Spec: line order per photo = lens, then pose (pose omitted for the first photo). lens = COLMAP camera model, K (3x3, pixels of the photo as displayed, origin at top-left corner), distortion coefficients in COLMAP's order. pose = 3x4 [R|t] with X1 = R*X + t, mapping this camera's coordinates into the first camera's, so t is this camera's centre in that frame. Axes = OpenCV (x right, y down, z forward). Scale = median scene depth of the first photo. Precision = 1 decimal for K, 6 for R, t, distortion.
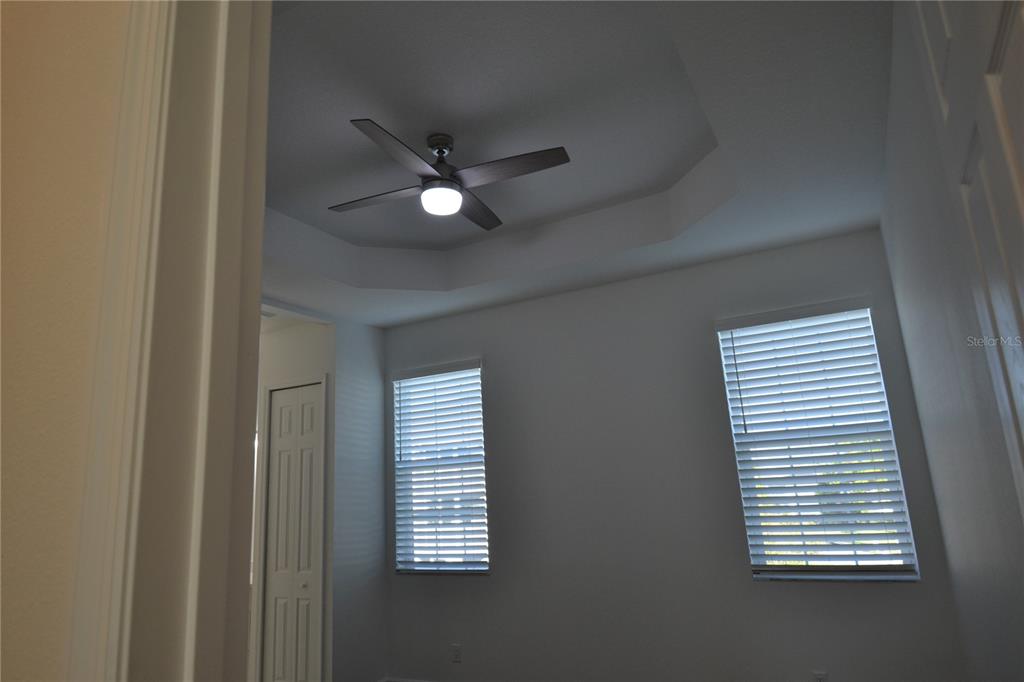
lens RADIAL K [[631.0, 0, 506.1], [0, 631.0, 341.9], [0, 0, 1]] dist [0.042065, -0.052061]
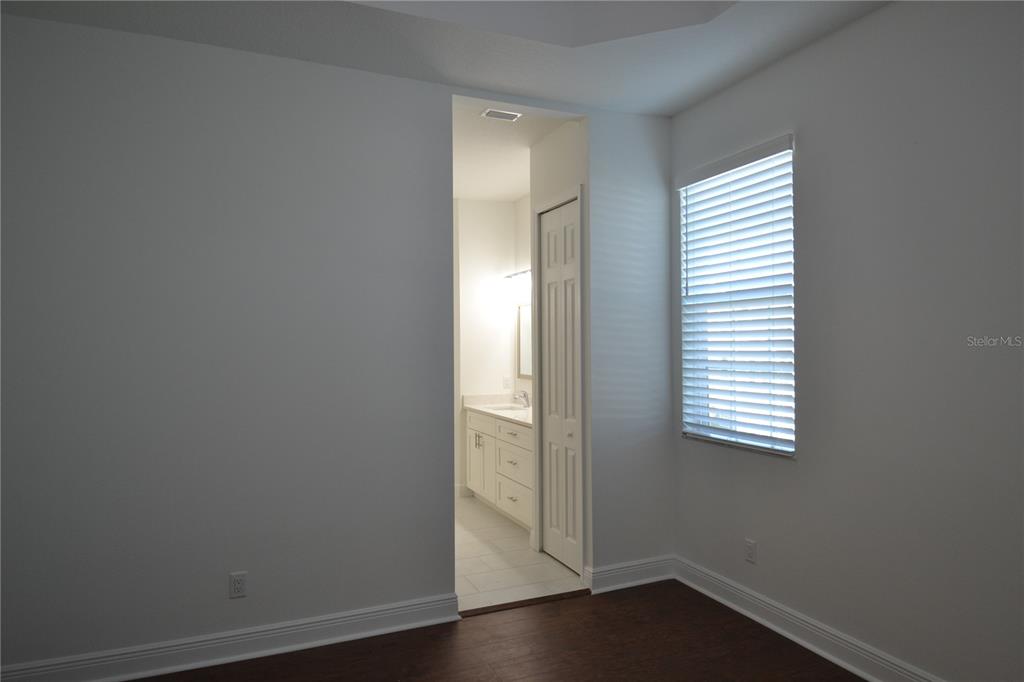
lens RADIAL K [[631.0, 0, 506.1], [0, 631.0, 341.9], [0, 0, 1]] dist [0.042065, -0.052061]
pose [[0.775300, 0.047025, -0.629840, 0.145739], [0.100768, 0.975241, 0.196854, 0.074809], [0.623503, -0.216088, 0.751365, 0.301345]]
